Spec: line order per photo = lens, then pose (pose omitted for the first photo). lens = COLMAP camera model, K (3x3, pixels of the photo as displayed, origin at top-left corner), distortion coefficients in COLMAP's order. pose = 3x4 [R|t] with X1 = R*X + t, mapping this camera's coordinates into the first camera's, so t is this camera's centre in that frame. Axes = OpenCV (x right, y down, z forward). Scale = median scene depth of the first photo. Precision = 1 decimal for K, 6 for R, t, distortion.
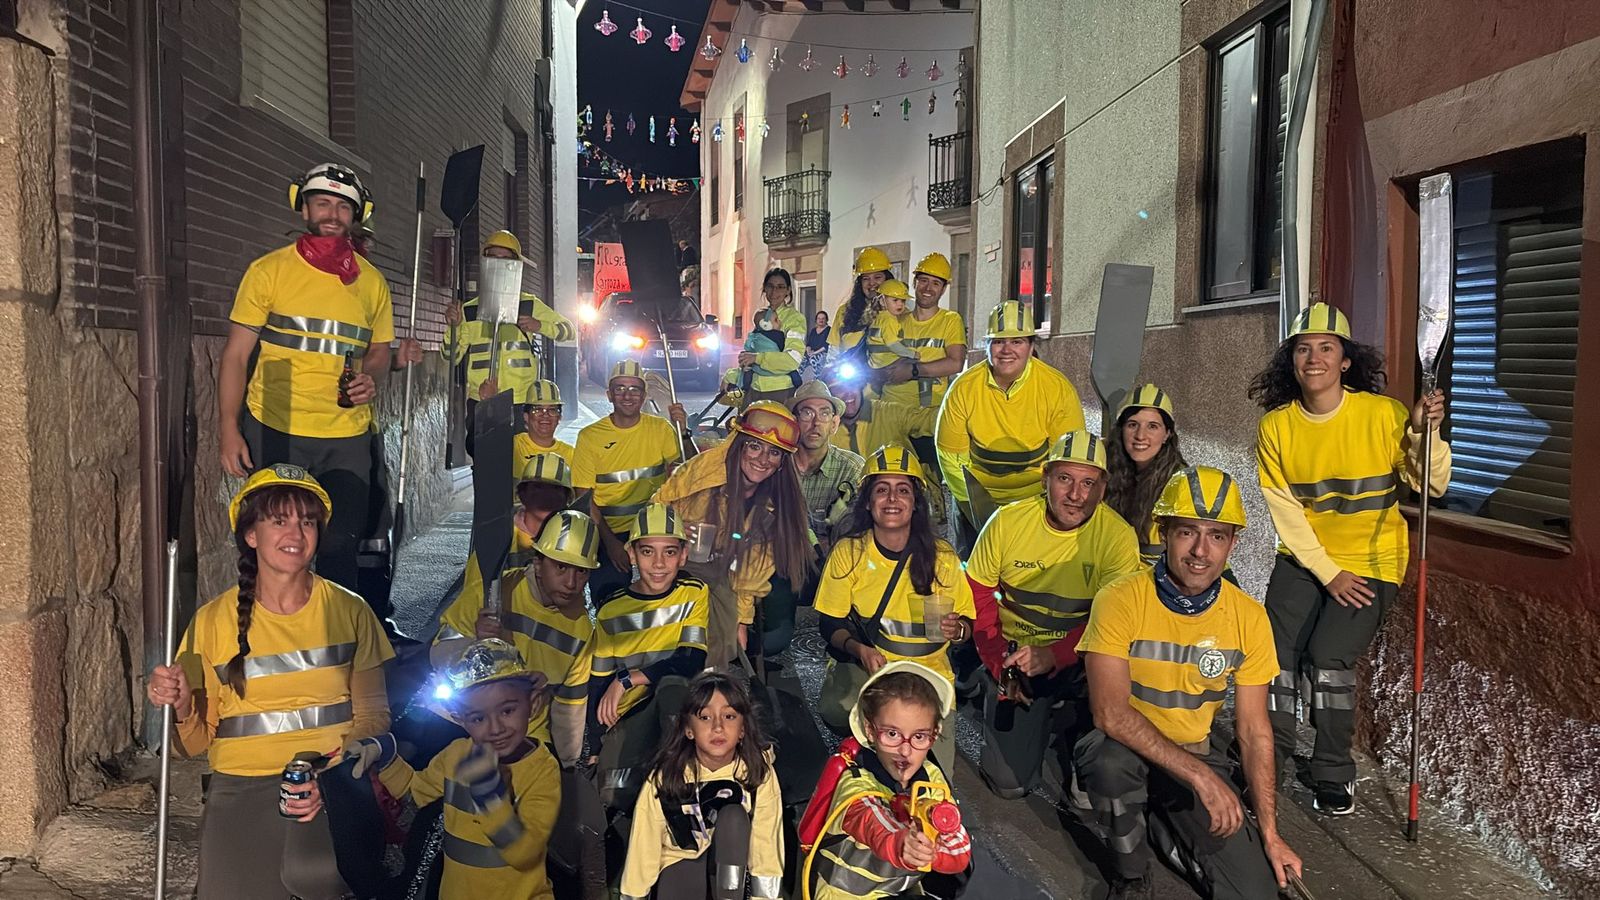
lens RADIAL K [[1248.8, 0, 800.0], [0, 1248.8, 450.0], [0, 0, 1]] dist [0.001434, -0.069912]
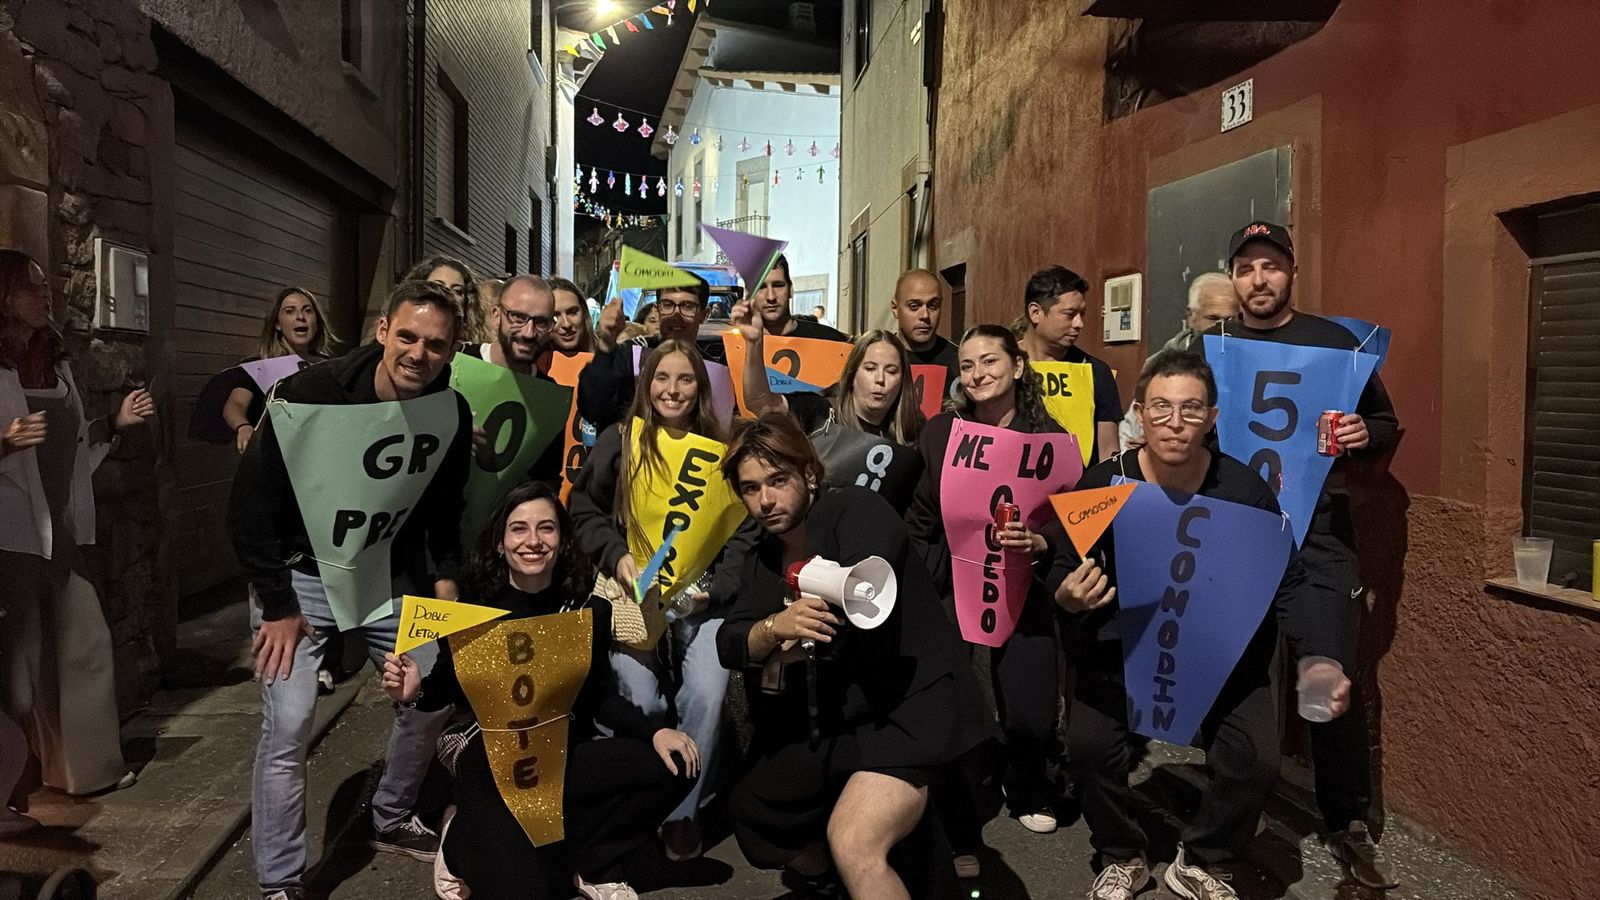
lens RADIAL K [[1248.8, 0, 800.0], [0, 1248.8, 450.0], [0, 0, 1]] dist [0.001434, -0.069912]
pose [[0.999656, 0.010401, 0.024059, 0.029817], [-0.010042, 0.999837, -0.014993, 0.032981], [-0.024211, 0.014747, 0.999598, -0.276629]]
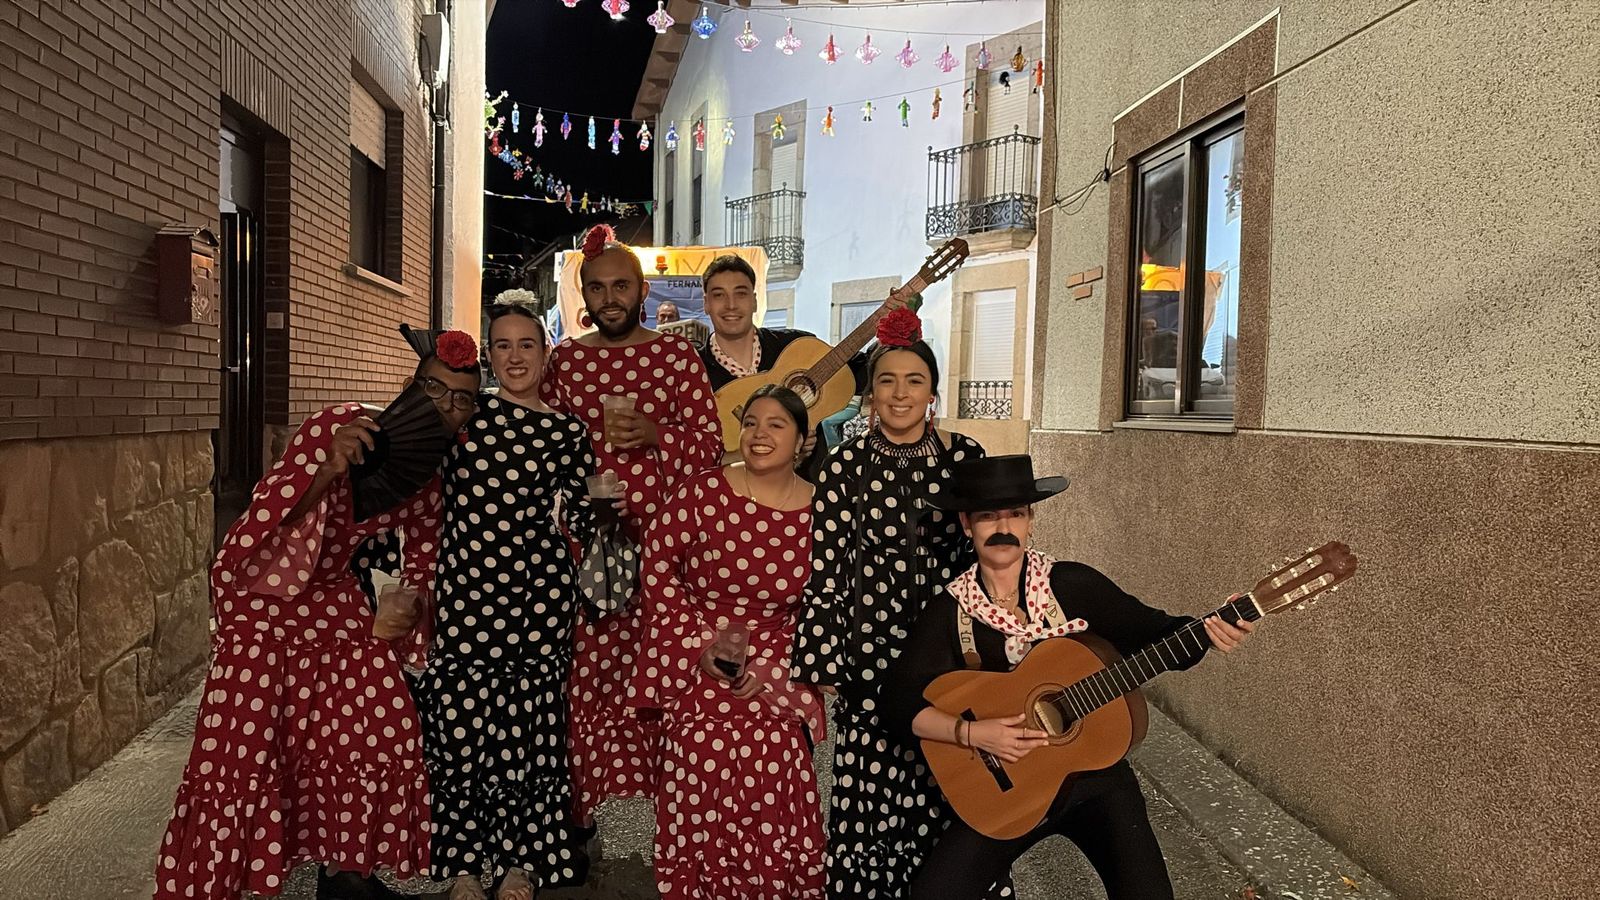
lens RADIAL K [[1255.4, 0, 800.0], [0, 1255.4, 450.0], [0, 0, 1]] dist [-0.007066, -0.003058]
pose [[0.999210, 0.016434, 0.036175, -0.007737], [-0.015315, 0.999402, -0.031008, -0.024340], [-0.036663, 0.030430, 0.998864, 0.172532]]
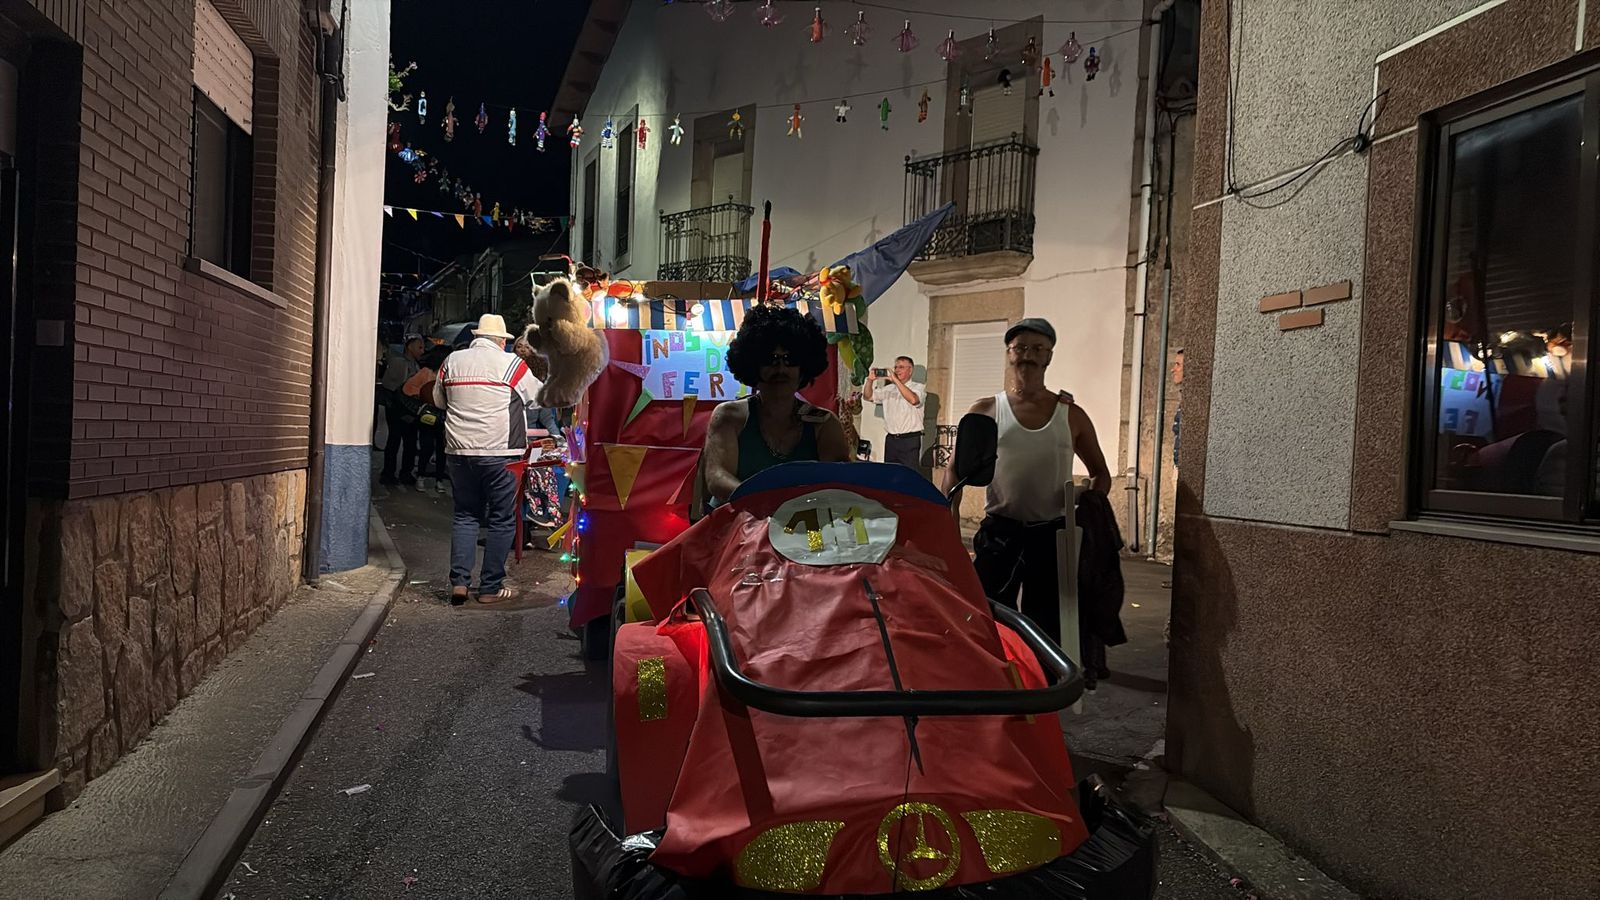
lens RADIAL K [[1255.4, 0, 800.0], [0, 1255.4, 450.0], [0, 0, 1]] dist [-0.007066, -0.003058]
pose [[0.992338, 0.034160, 0.118733, -0.034822], [-0.027373, 0.997922, -0.058324, -0.038276], [-0.120478, 0.054627, 0.991212, 0.285469]]
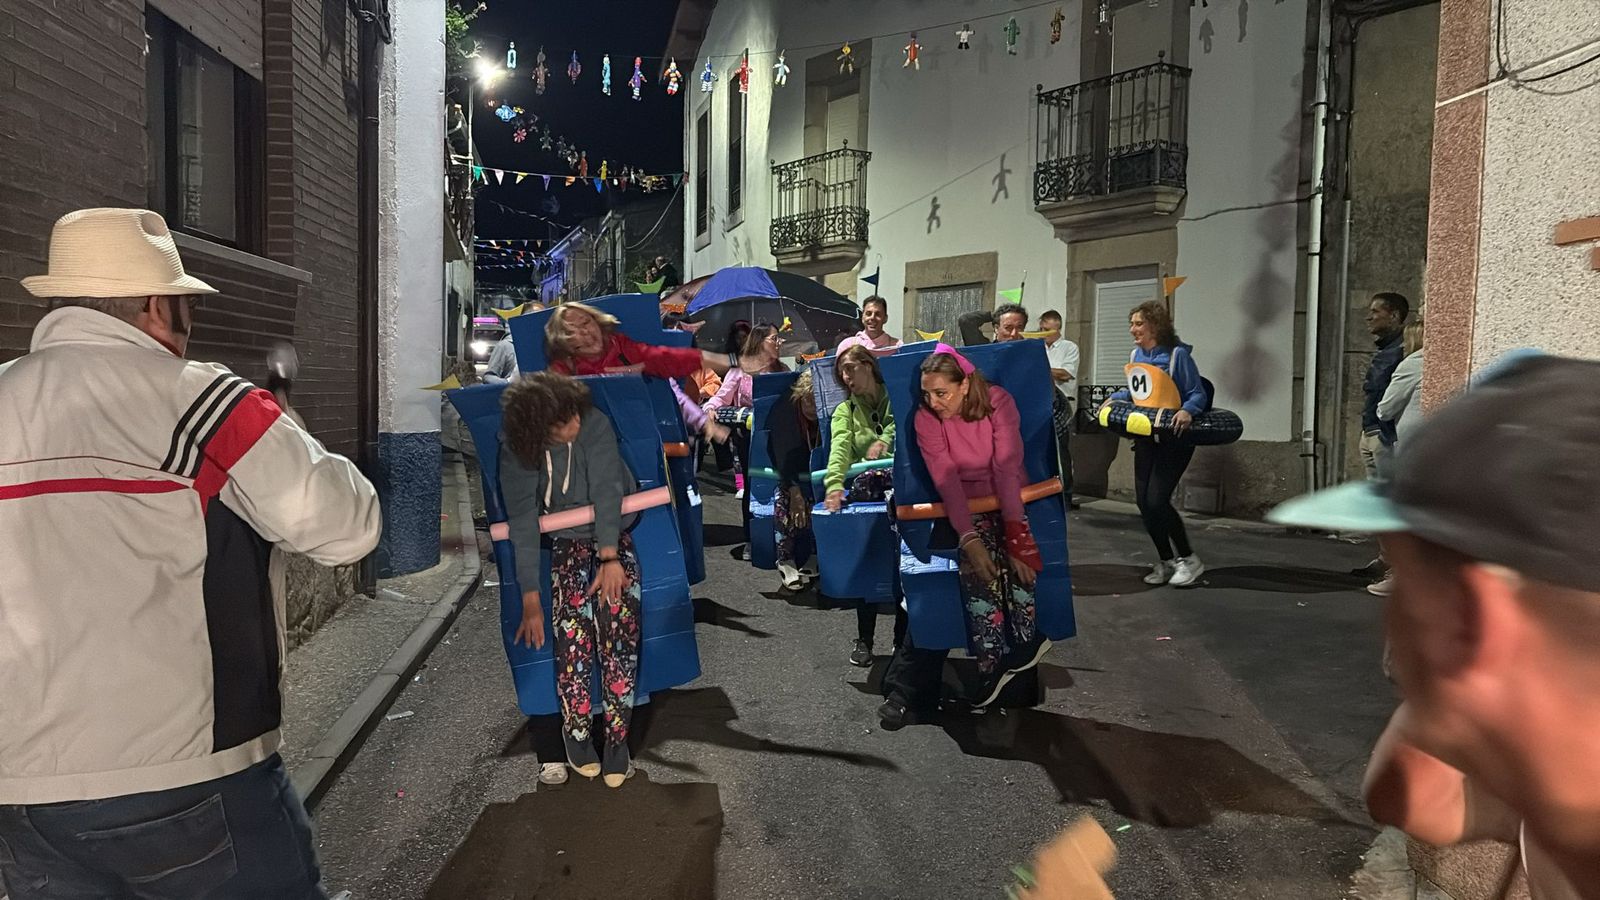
lens RADIAL K [[1248.8, 0, 800.0], [0, 1248.8, 450.0], [0, 0, 1]] dist [0.001434, -0.069912]
pose [[0.999877, 0.009749, 0.012272, -0.023281], [-0.009501, 0.999753, -0.020111, -0.048686], [-0.012465, 0.019992, 0.999722, 0.345140]]
